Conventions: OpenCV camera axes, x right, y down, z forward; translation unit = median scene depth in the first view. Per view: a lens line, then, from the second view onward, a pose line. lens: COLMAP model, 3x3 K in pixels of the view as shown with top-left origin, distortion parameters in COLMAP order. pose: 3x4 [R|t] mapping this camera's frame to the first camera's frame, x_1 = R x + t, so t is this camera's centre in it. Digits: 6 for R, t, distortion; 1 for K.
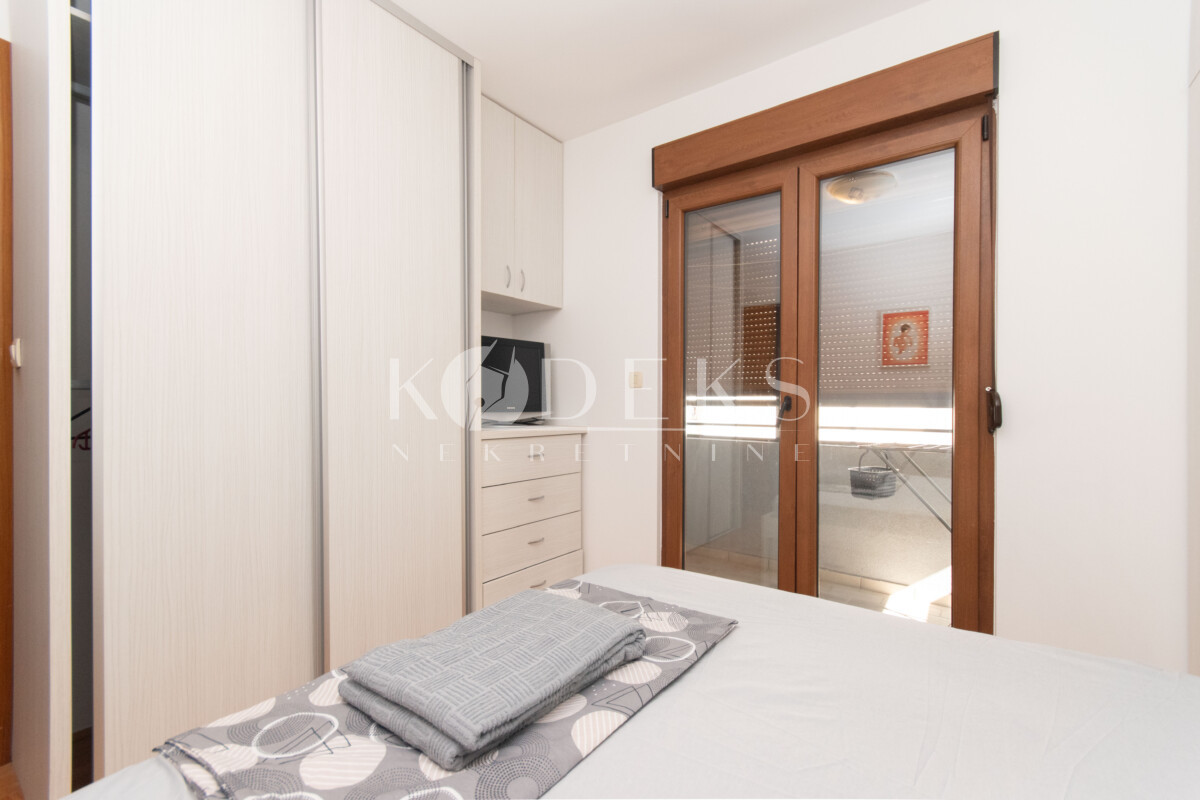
lens RADIAL K [[528.5, 0, 602.7], [0, 528.5, 400.4], [0, 0, 1]] dist [0.001249, 0.000011]
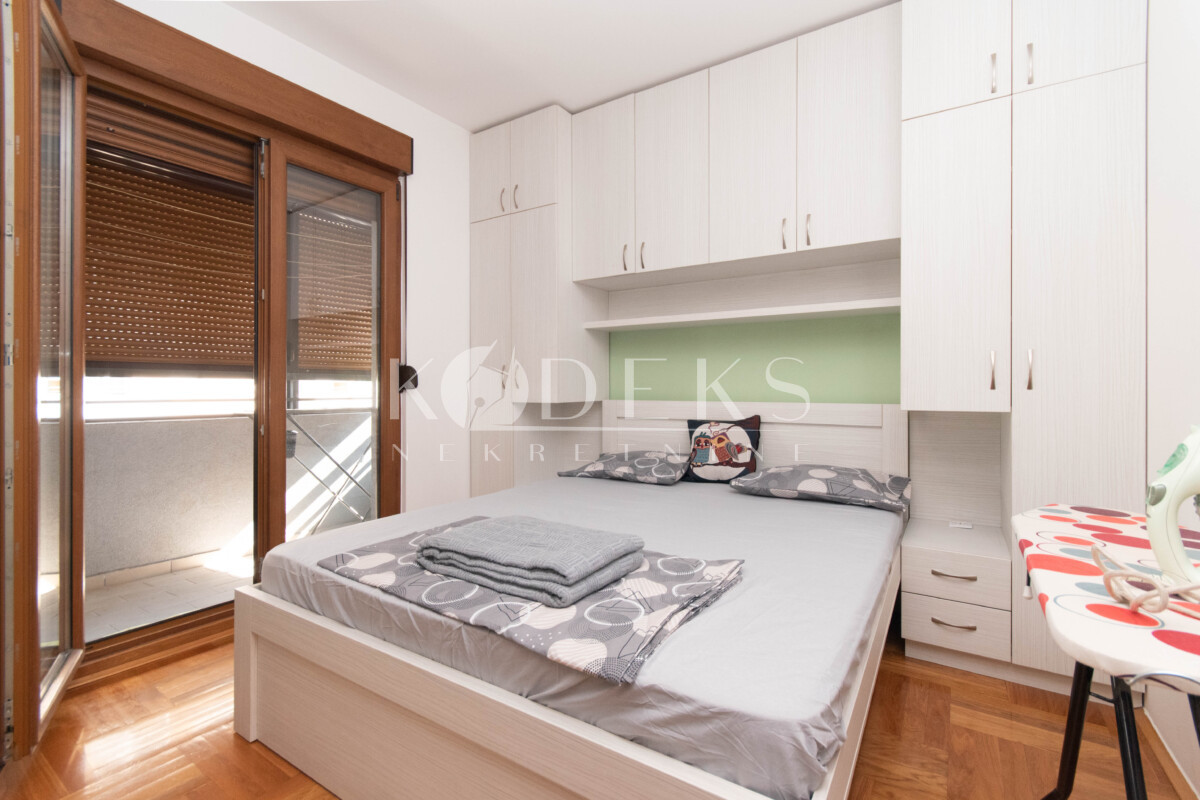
lens RADIAL K [[528.5, 0, 603.7], [0, 528.5, 394.0], [0, 0, 1]] dist [0.001249, 0.000011]
pose [[-0.057124, -0.010887, 0.998308, -0.768631], [-0.010650, 0.999890, 0.010295, 0.035968], [-0.998310, -0.010044, -0.057234, 0.457170]]
